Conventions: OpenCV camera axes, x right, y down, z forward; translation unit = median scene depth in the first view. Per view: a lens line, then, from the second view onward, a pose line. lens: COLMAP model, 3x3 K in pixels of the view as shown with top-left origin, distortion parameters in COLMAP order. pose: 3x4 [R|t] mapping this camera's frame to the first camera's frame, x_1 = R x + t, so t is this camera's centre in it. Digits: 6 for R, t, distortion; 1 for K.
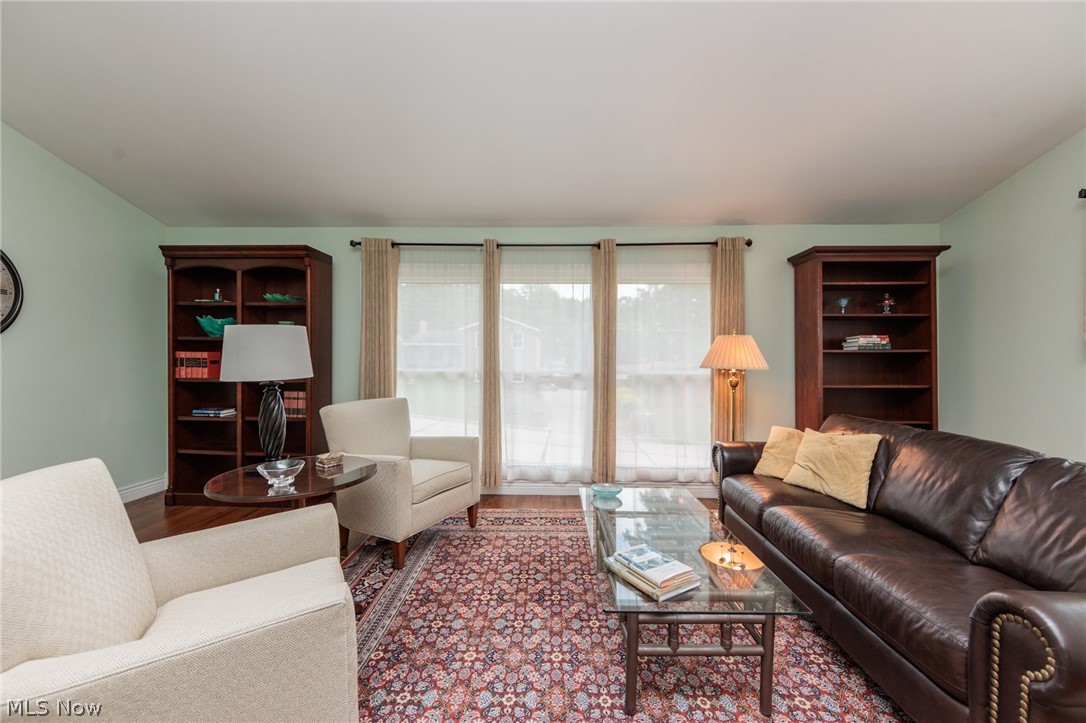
lens RADIAL K [[428.6, 0, 545.8], [0, 428.6, 361.9], [0, 0, 1]] dist [-0.002235, -0.000097]
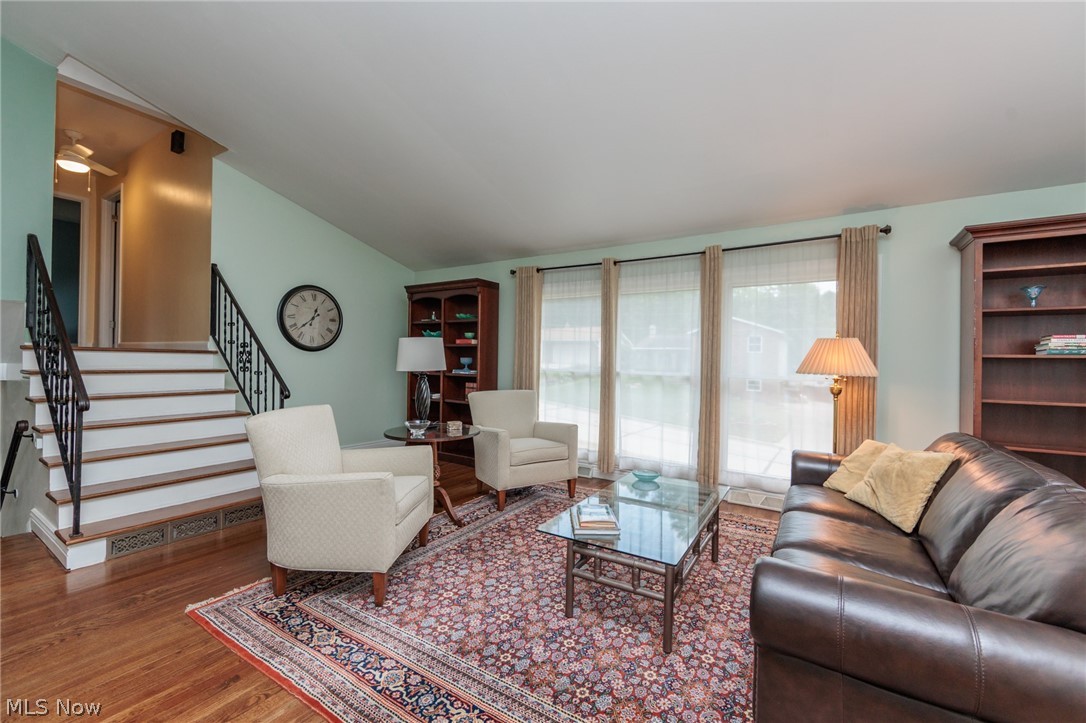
lens RADIAL K [[440.1, 0, 544.9], [0, 440.1, 362.3], [0, 0, 1]] dist [-0.000655, -0.000081]
pose [[0.859156, 0.012978, -0.511549, 0.352886], [-0.017913, 0.999828, -0.004719, 0.004449], [0.511400, 0.013218, 0.859241, -0.111057]]
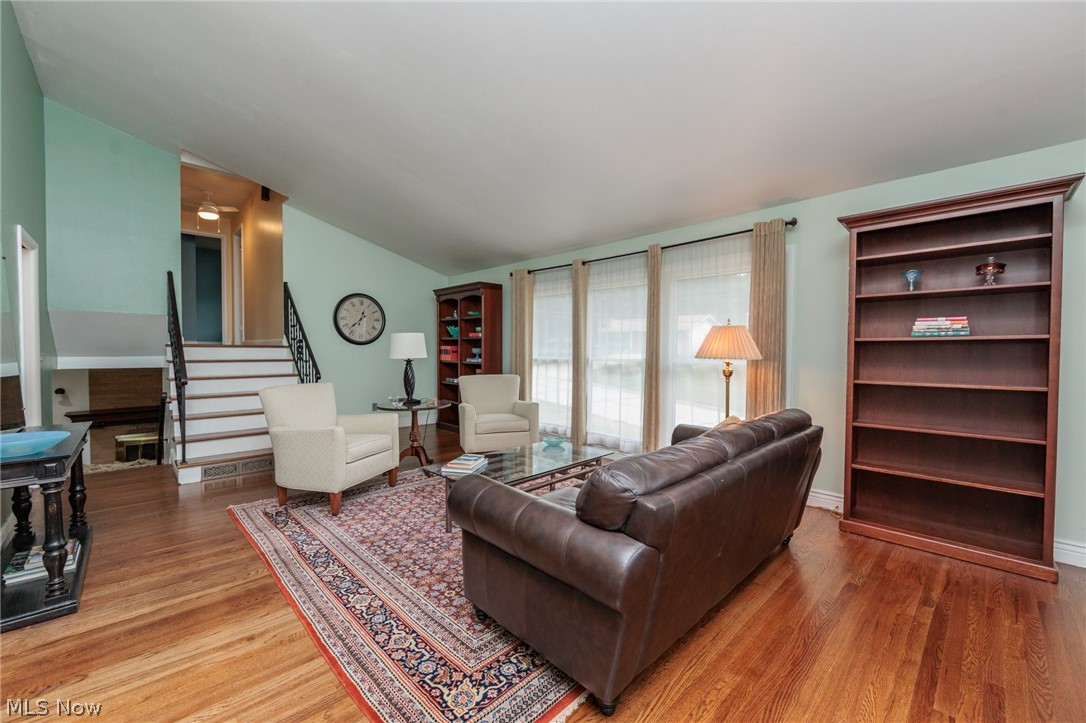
lens RADIAL K [[433.0, 0, 543.1], [0, 433.0, 362.4], [0, 0, 1]] dist [-0.000793, -0.000052]
pose [[0.717969, 0.019011, -0.695815, 0.768535], [-0.006801, 0.999771, 0.020298, 0.006479], [0.696042, -0.009841, 0.717934, -0.039144]]
